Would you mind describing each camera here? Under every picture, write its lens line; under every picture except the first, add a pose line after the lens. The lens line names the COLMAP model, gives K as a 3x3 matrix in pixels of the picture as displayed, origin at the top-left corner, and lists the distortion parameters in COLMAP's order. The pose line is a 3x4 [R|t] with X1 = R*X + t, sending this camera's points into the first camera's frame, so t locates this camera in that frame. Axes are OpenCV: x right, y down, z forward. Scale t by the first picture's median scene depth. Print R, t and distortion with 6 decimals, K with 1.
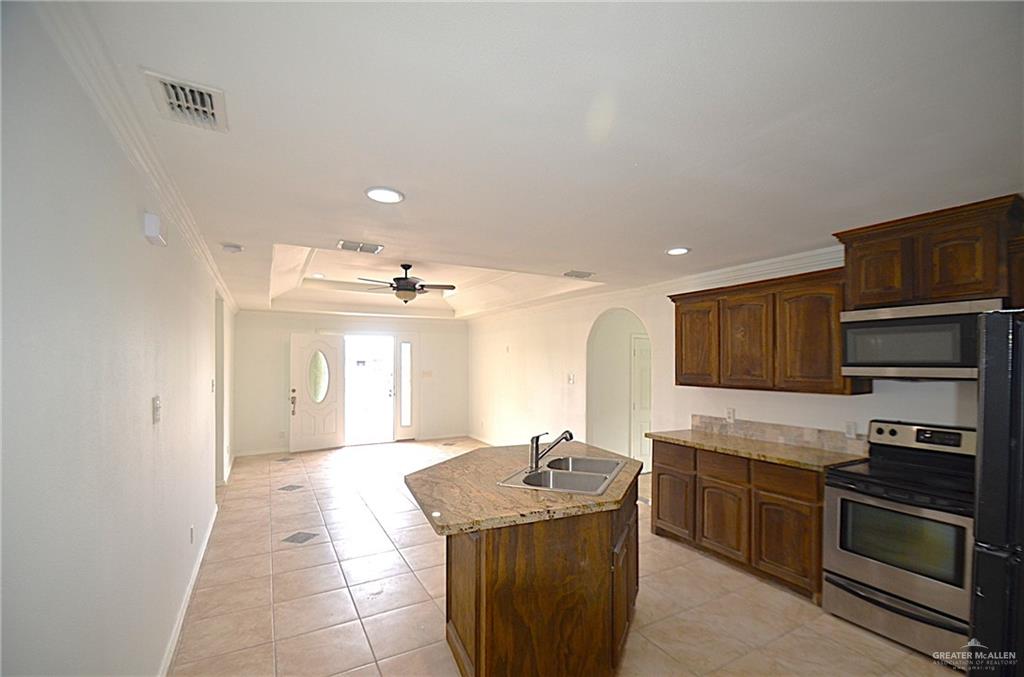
lens RADIAL K [[446.9, 0, 524.3], [0, 446.9, 360.2], [0, 0, 1]] dist [0.010355, -0.015128]
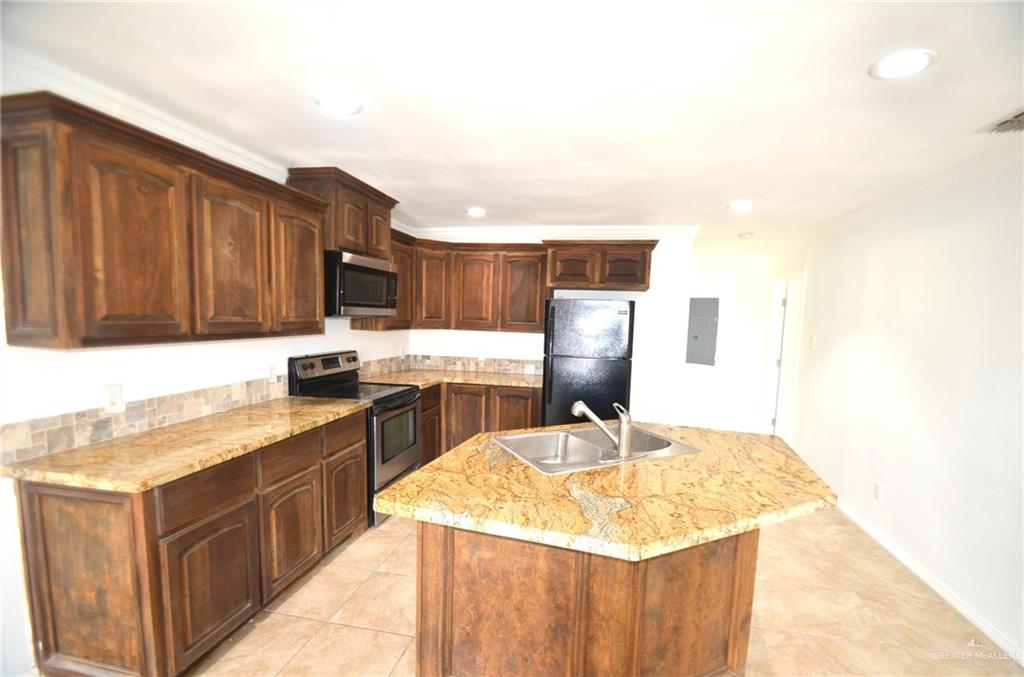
lens RADIAL K [[446.9, 0, 524.3], [0, 446.9, 360.2], [0, 0, 1]] dist [0.010355, -0.015128]
pose [[-0.750973, -0.090218, 0.654141, -0.256274], [-0.035205, 0.994684, 0.096769, 0.021466], [-0.659394, 0.049642, -0.750157, 1.350694]]
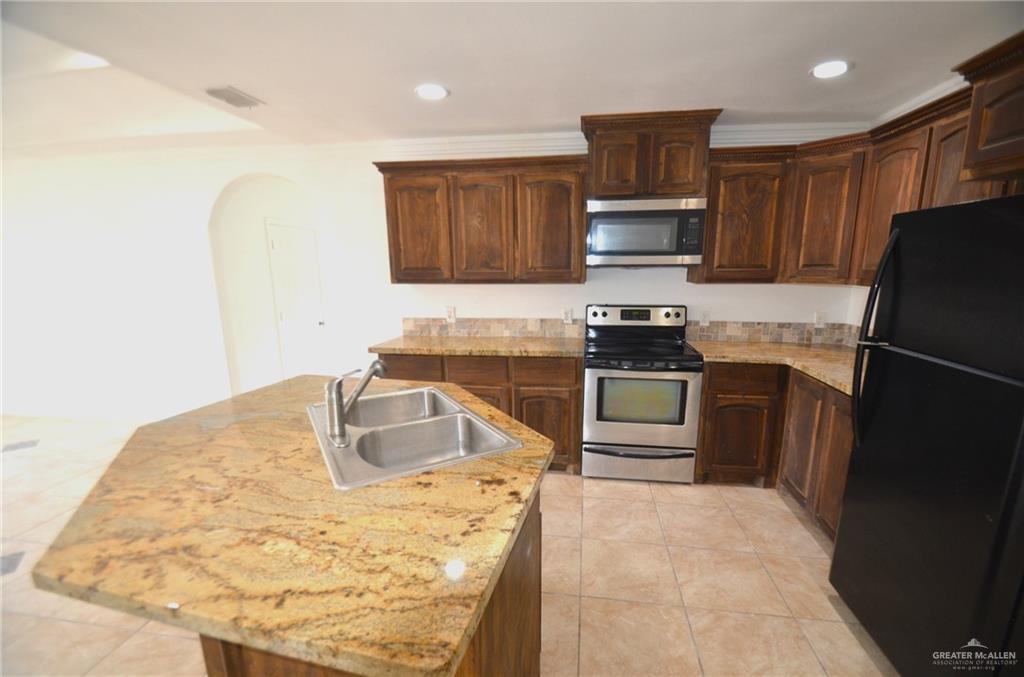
lens RADIAL K [[446.9, 0, 524.3], [0, 446.9, 360.2], [0, 0, 1]] dist [0.010355, -0.015128]
pose [[0.614466, -0.171038, 0.770180, -0.207861], [0.003435, 0.976788, 0.214180, 0.025179], [-0.788935, -0.128960, 0.600791, 0.408362]]
